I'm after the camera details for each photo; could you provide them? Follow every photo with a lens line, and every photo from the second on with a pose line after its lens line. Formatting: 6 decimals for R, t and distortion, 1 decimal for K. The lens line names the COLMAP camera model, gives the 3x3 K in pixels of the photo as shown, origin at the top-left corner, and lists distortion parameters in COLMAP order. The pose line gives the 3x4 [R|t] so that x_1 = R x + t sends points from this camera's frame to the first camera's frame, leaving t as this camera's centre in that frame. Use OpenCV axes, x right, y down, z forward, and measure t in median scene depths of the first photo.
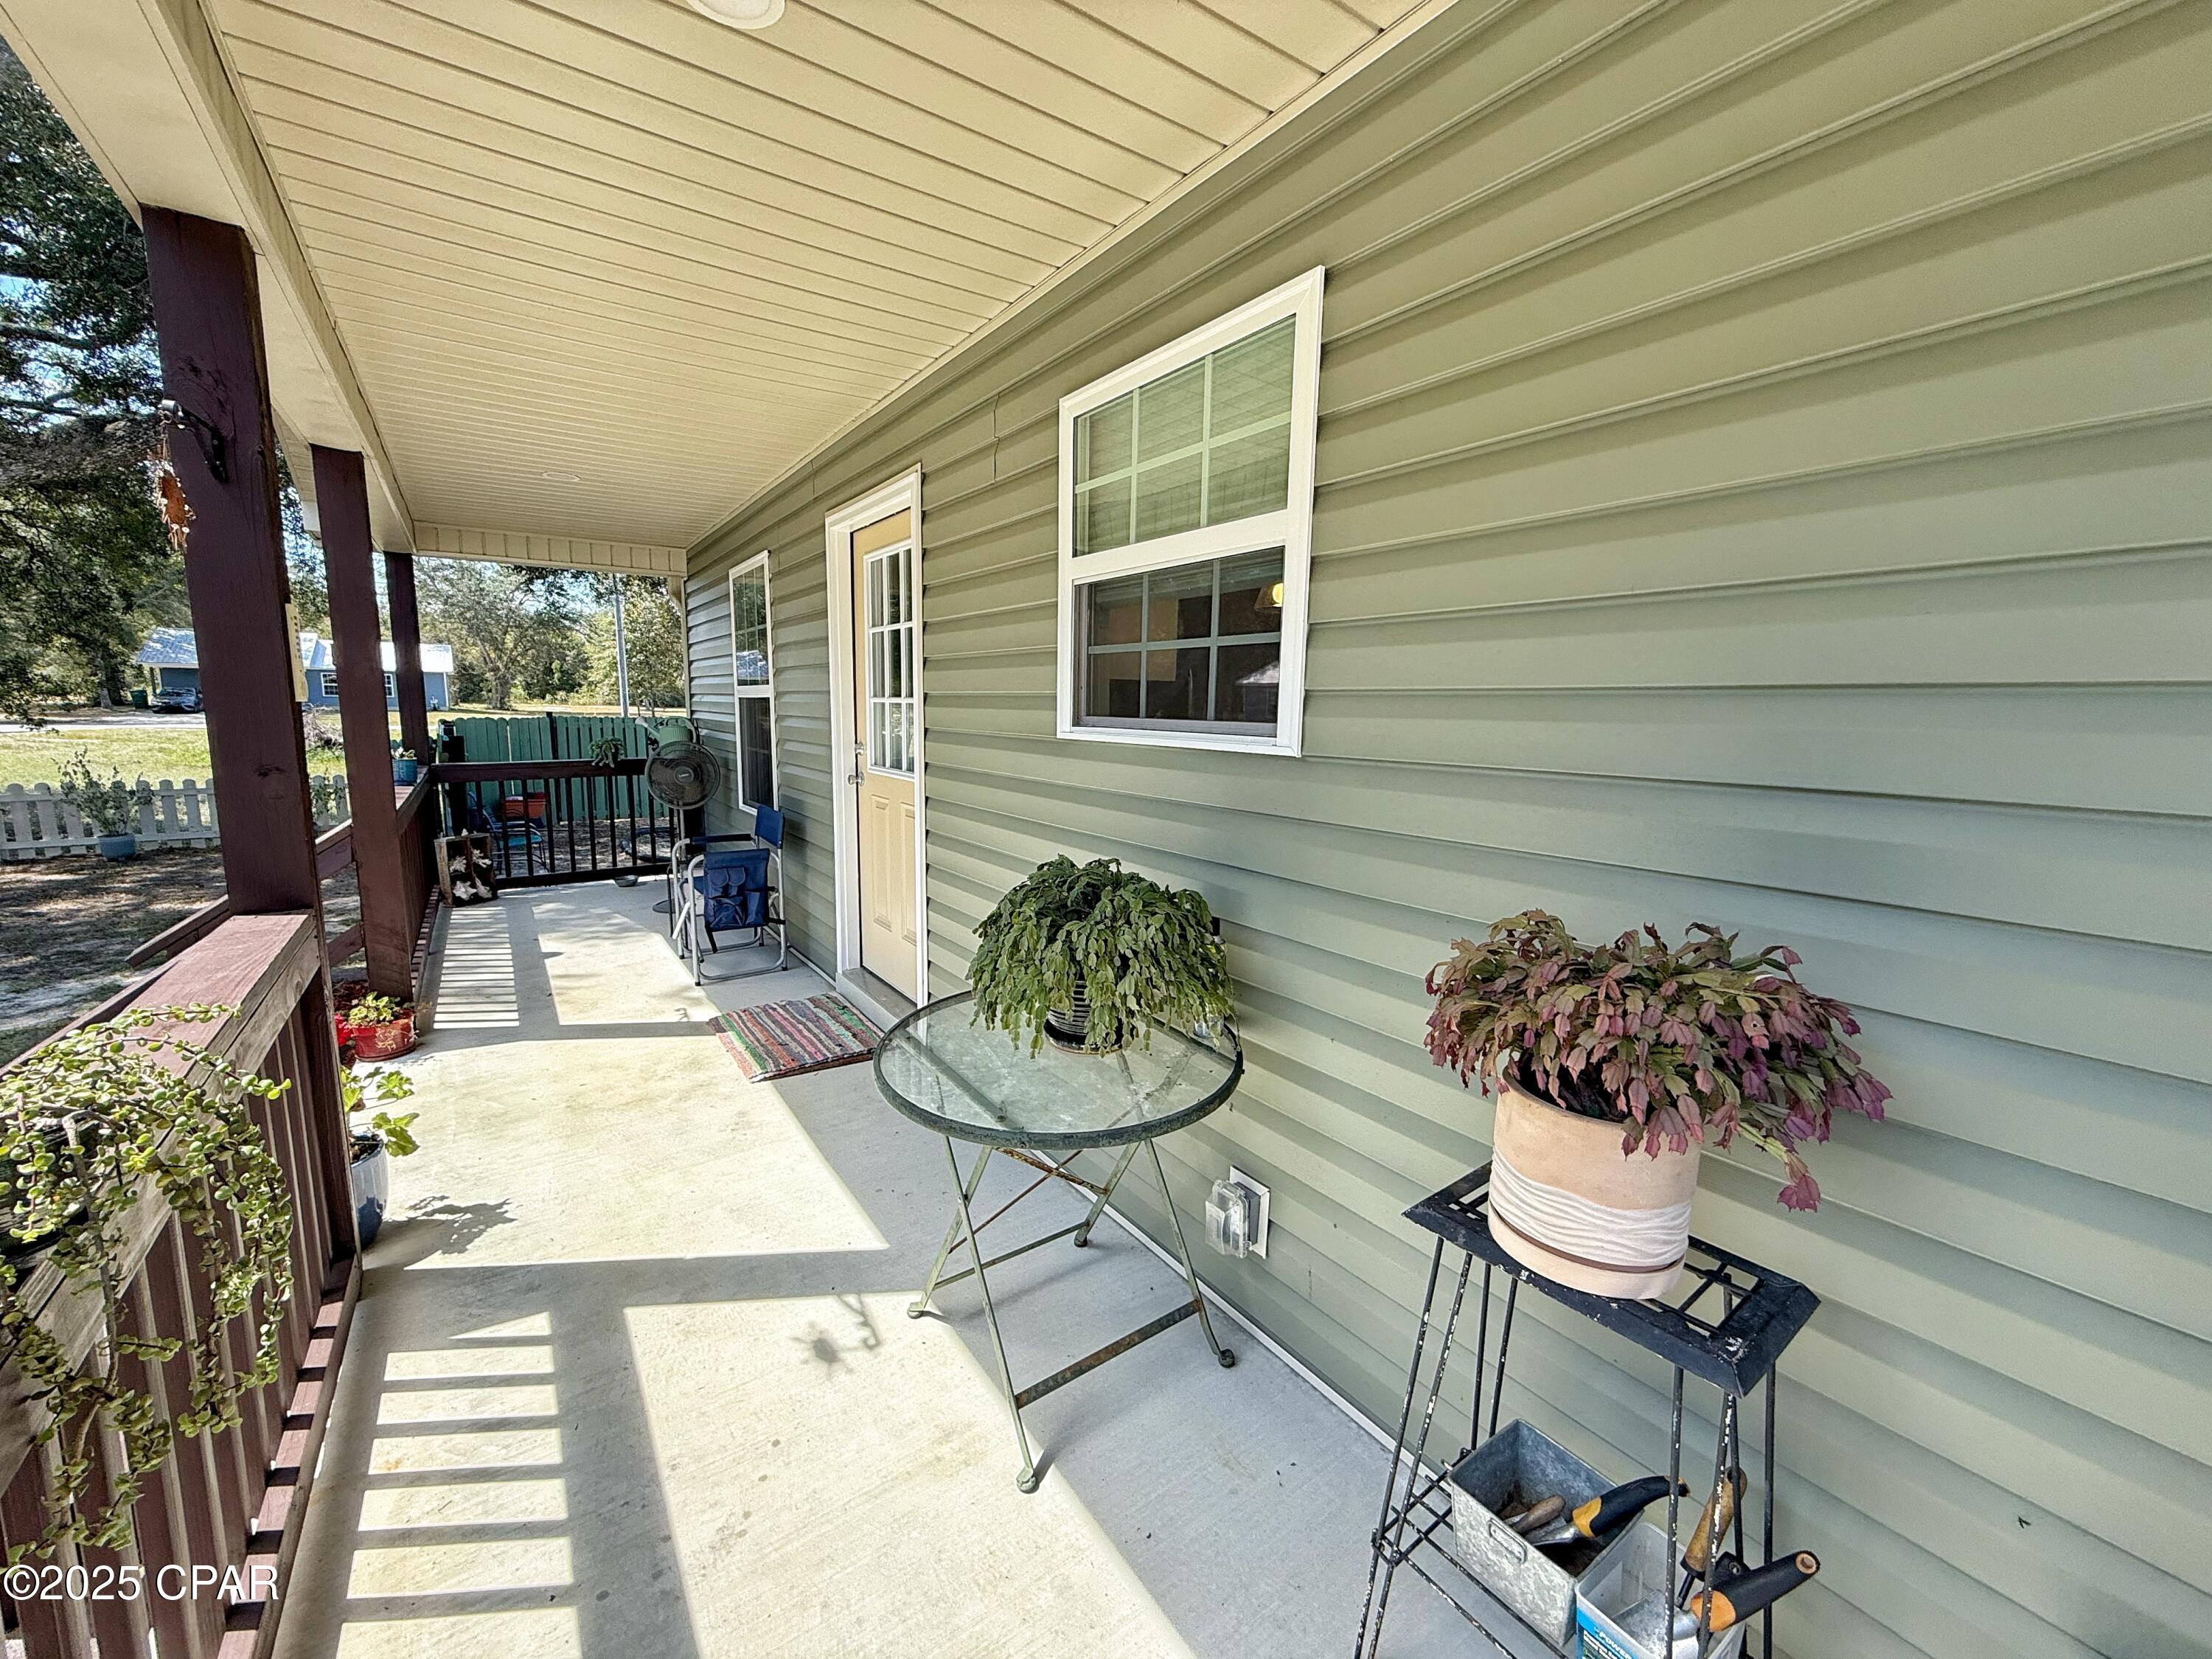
lens RADIAL K [[882.2, 0, 1102.5], [0, 882.2, 838.4], [0, 0, 1]] dist [-0.001302, 0.000193]
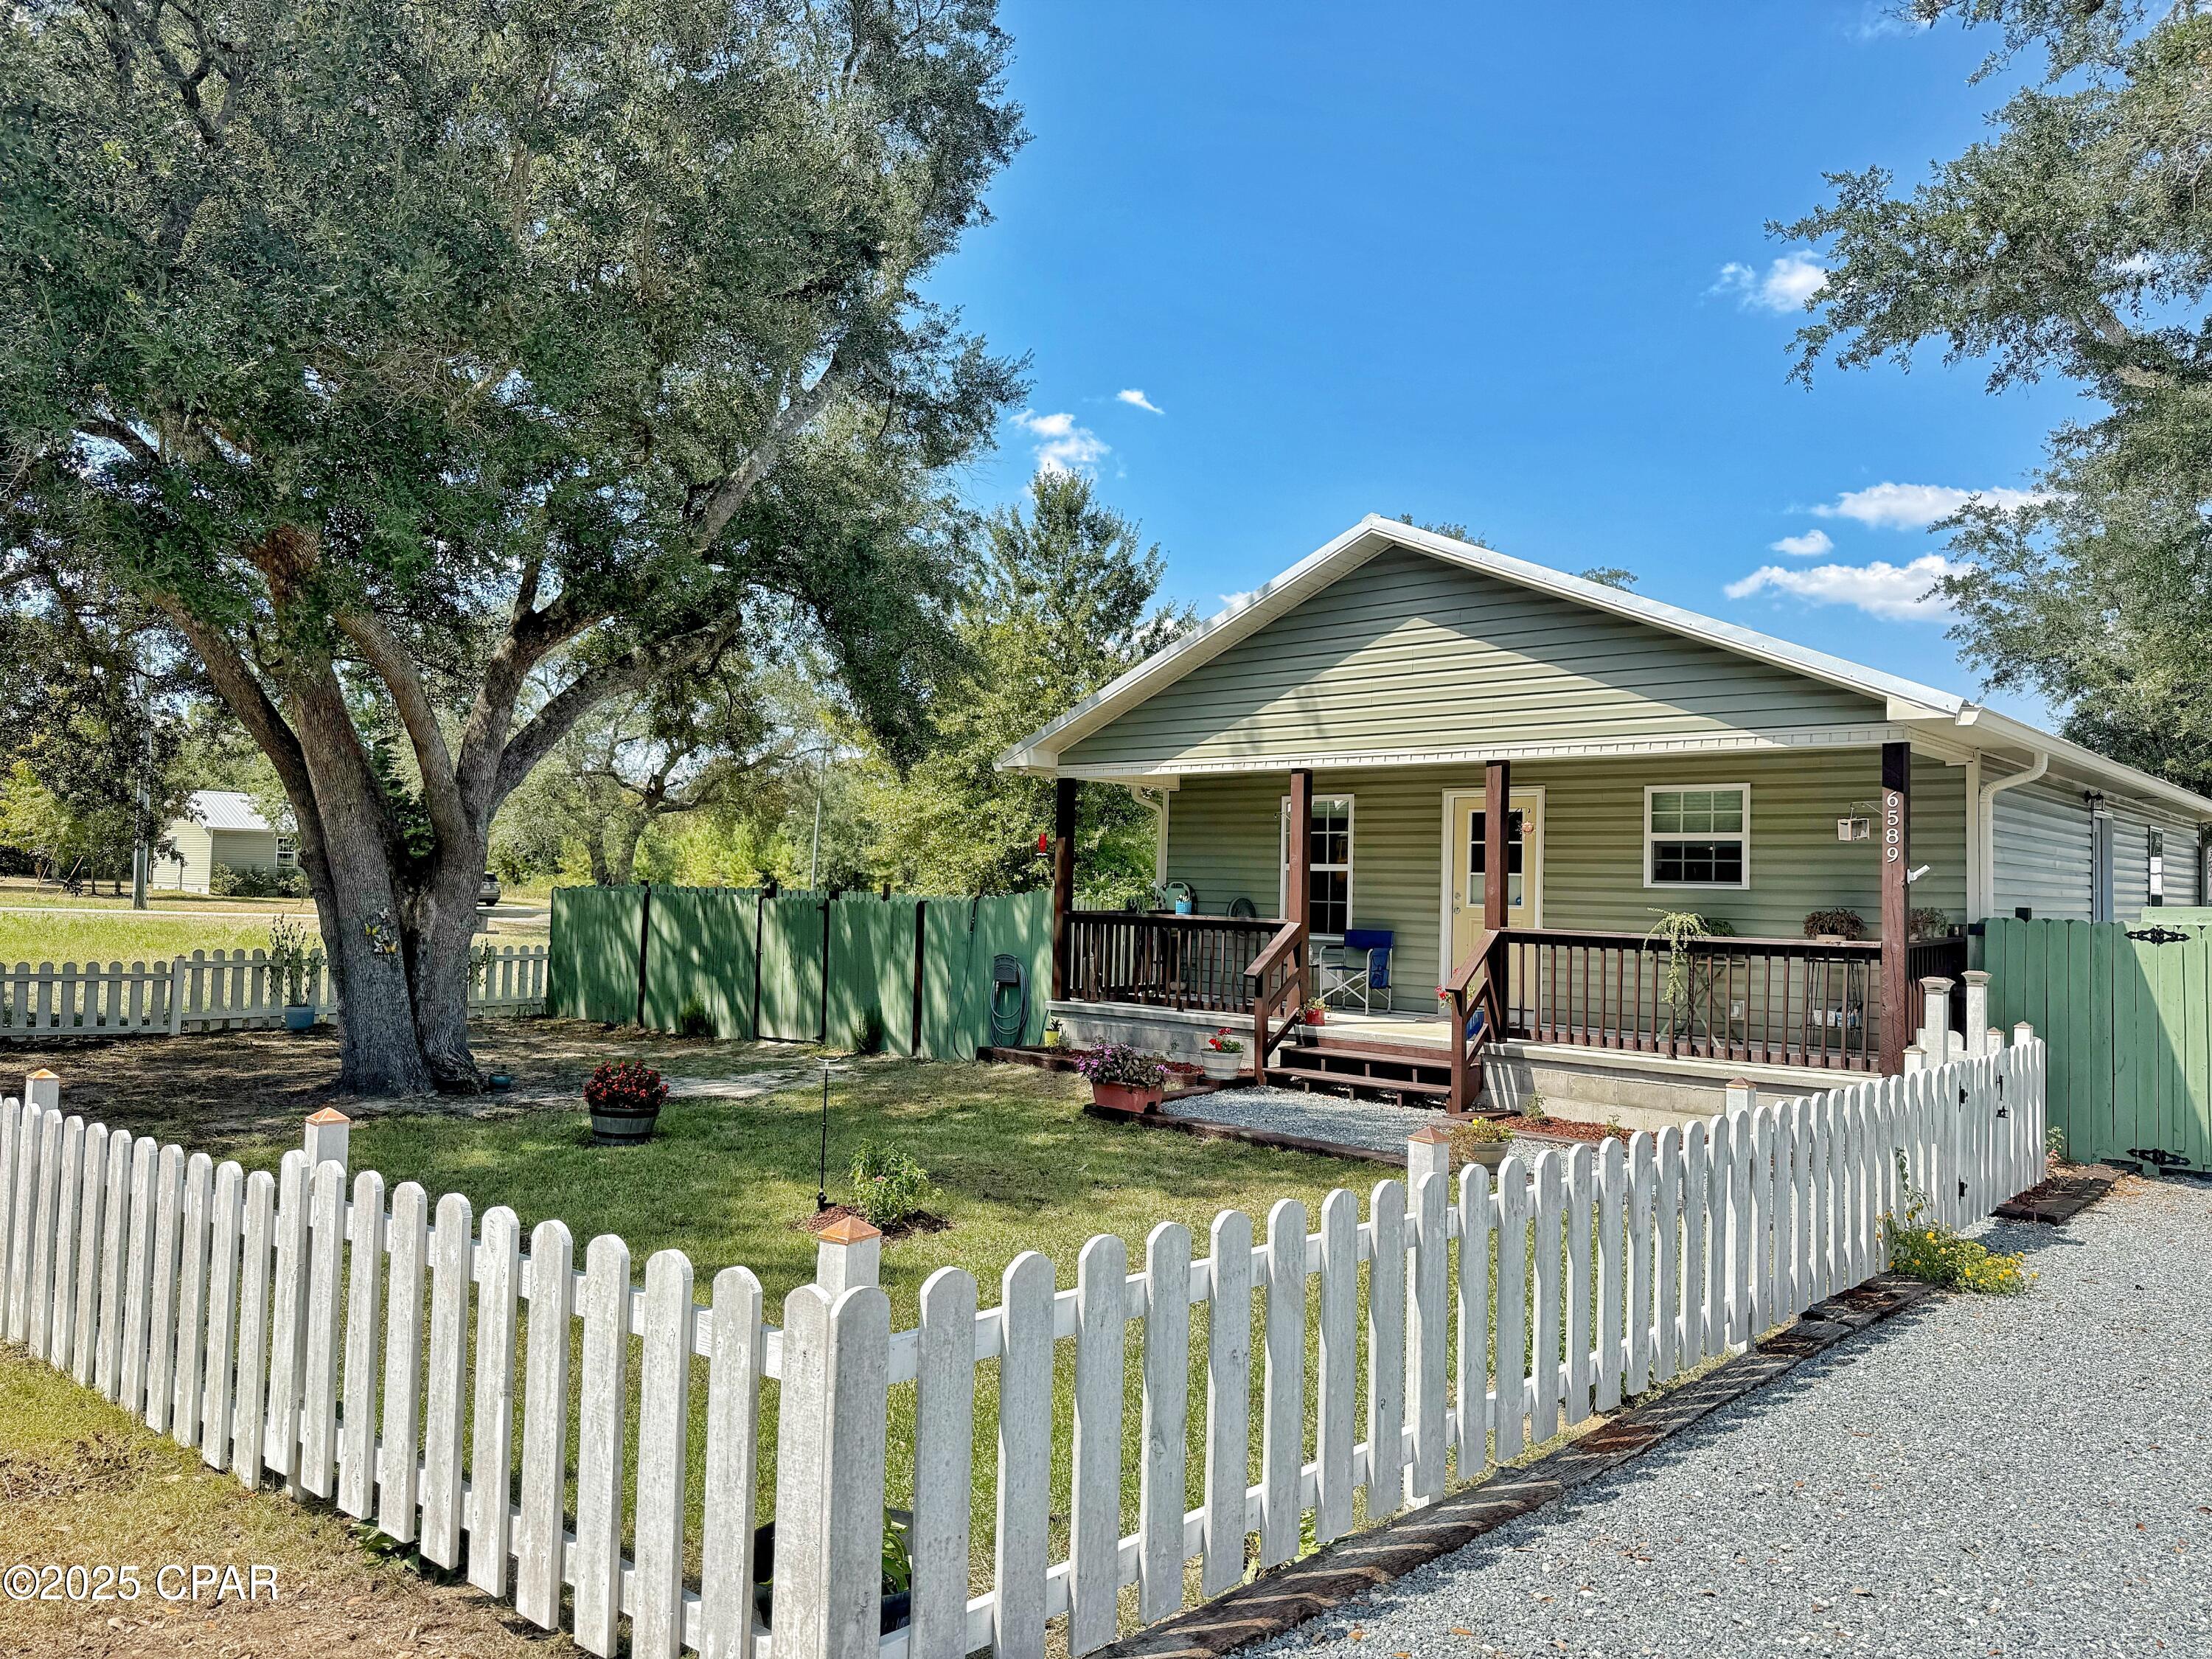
lens RADIAL K [[1551.4, 0, 1109.1], [0, 1551.4, 807.9], [0, 0, 1]] dist [0.062821, -0.083618]
pose [[0.973574, 0.018522, 0.227620, -3.327446], [0.025764, 0.981434, -0.190063, 0.647810], [-0.226914, 0.190905, 0.955021, -4.122590]]
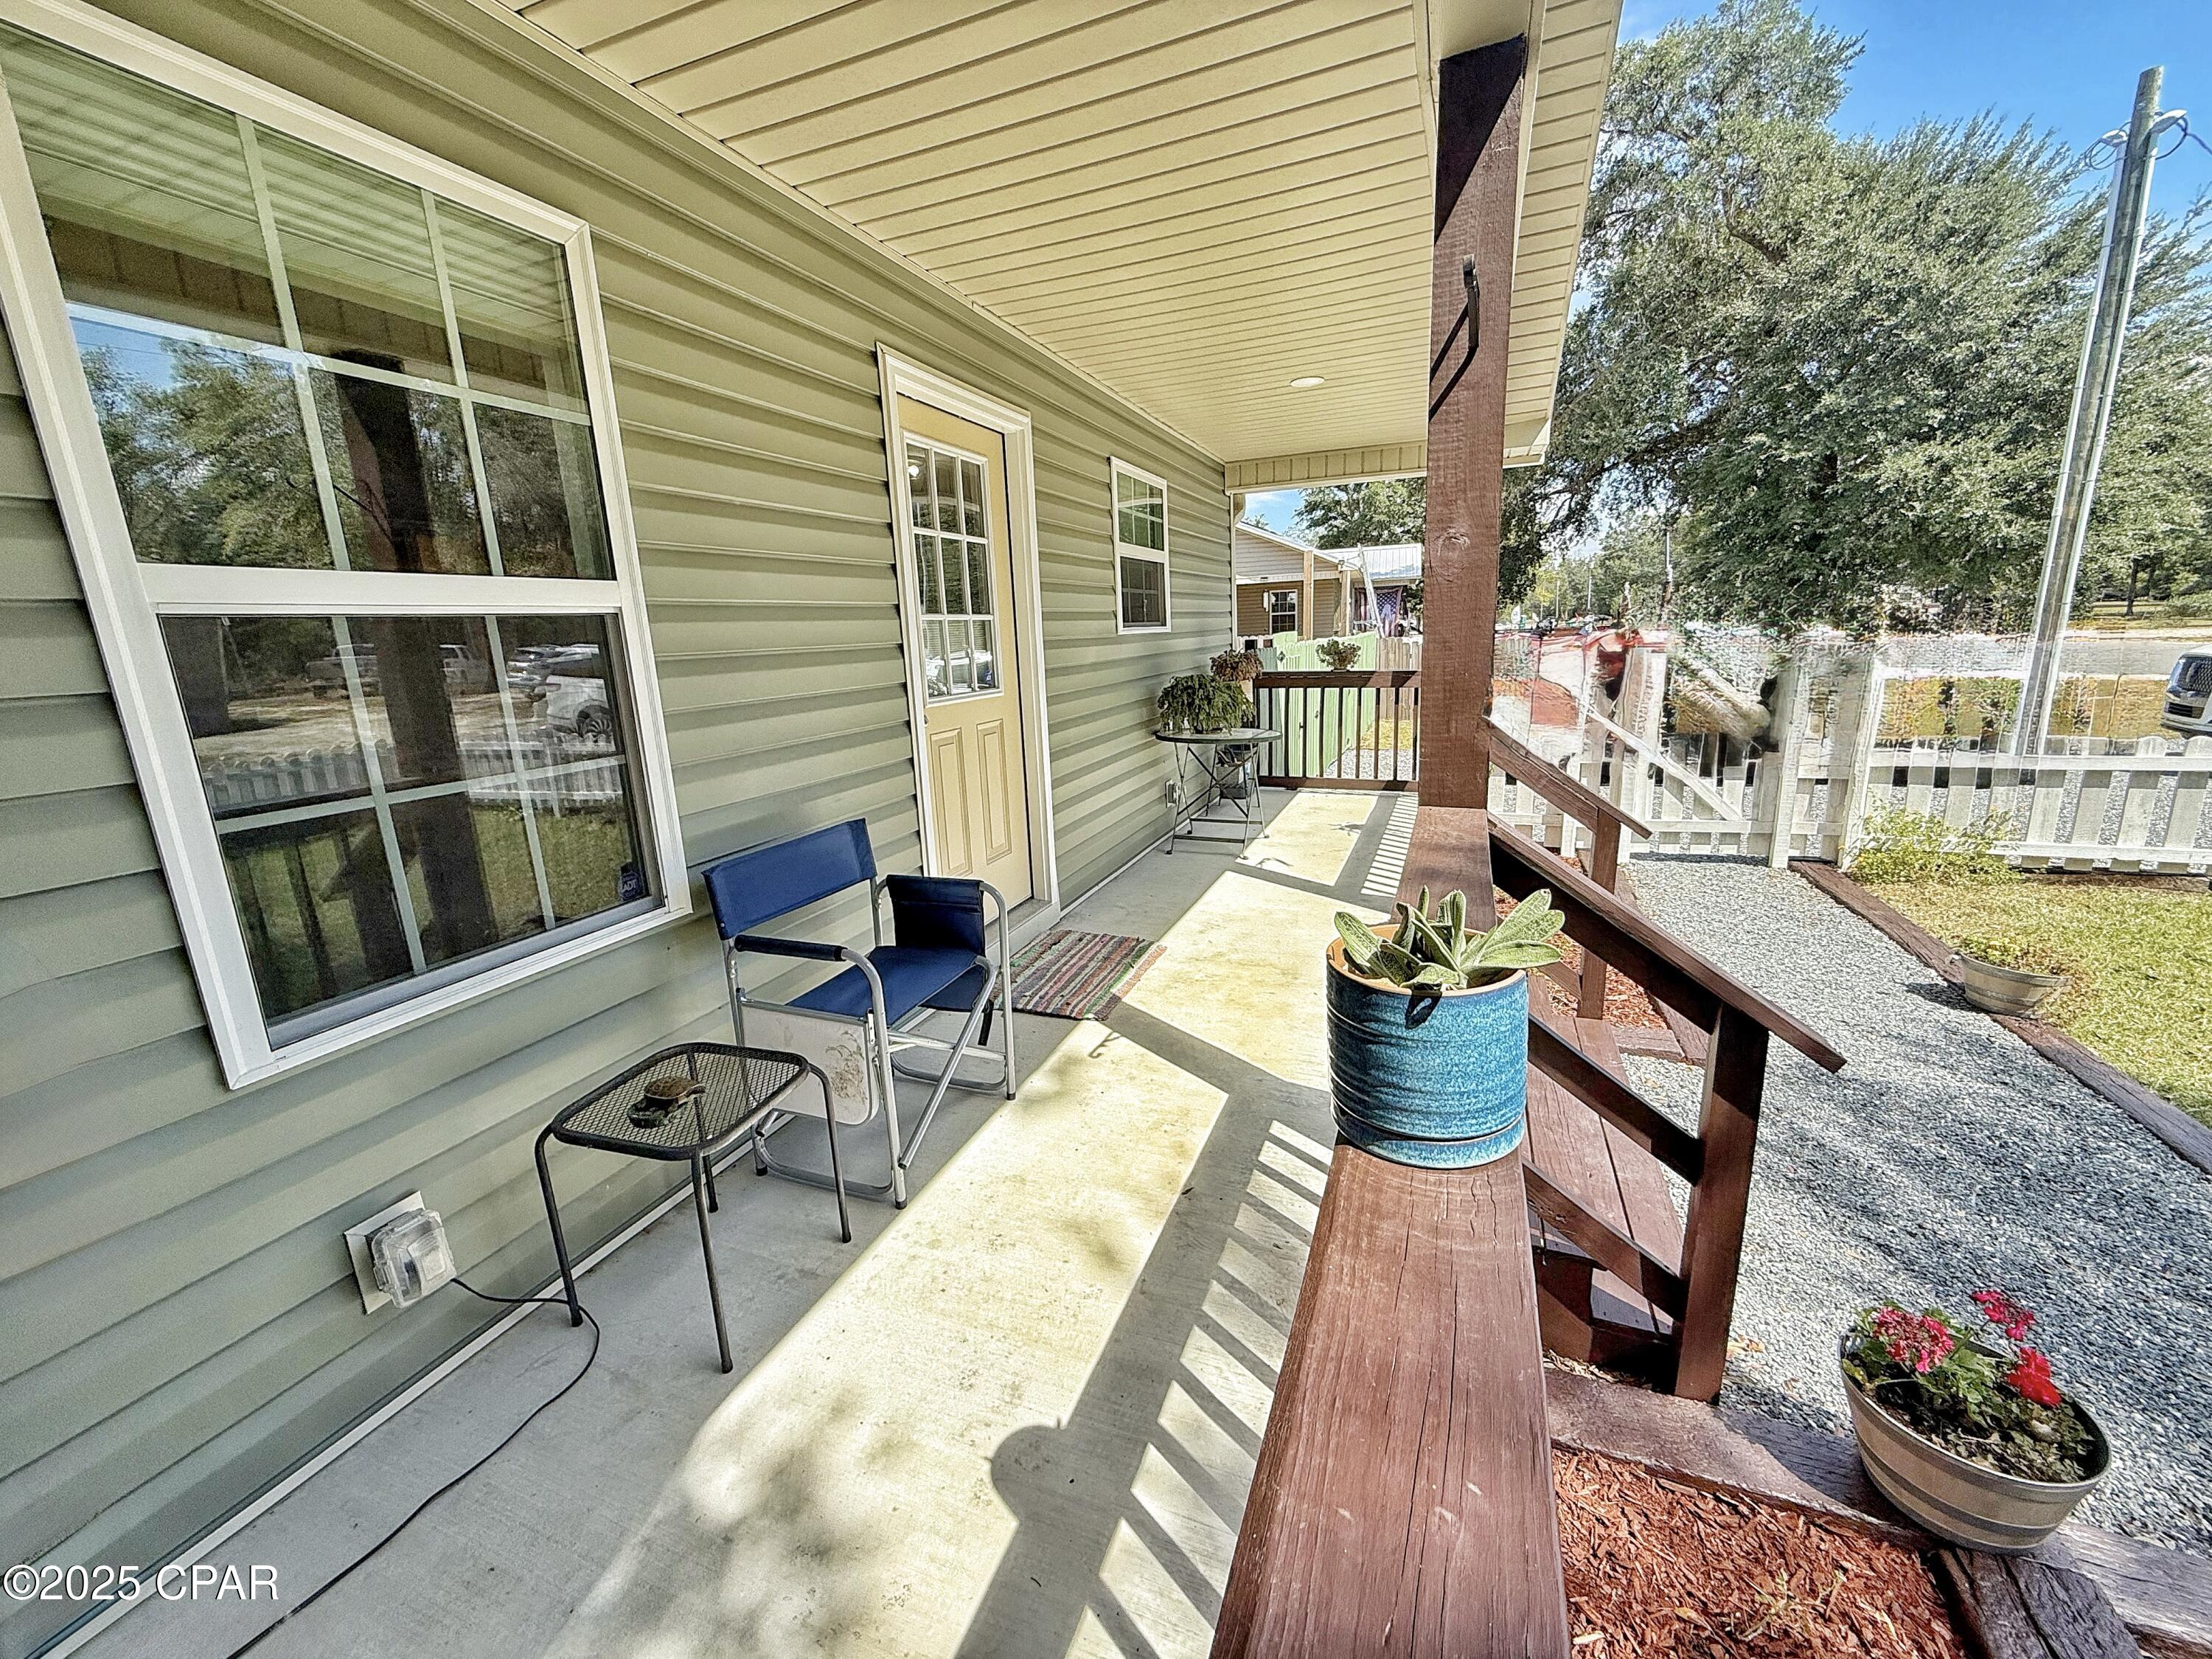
lens RADIAL K [[882.2, 0, 1100.1], [0, 882.2, 822.4], [0, 0, 1]] dist [-0.001302, 0.000193]
pose [[-0.545226, -0.178536, 0.819056, -1.725037], [0.154680, 0.938854, 0.307615, -0.338426], [-0.823895, 0.294411, -0.484272, 2.153227]]
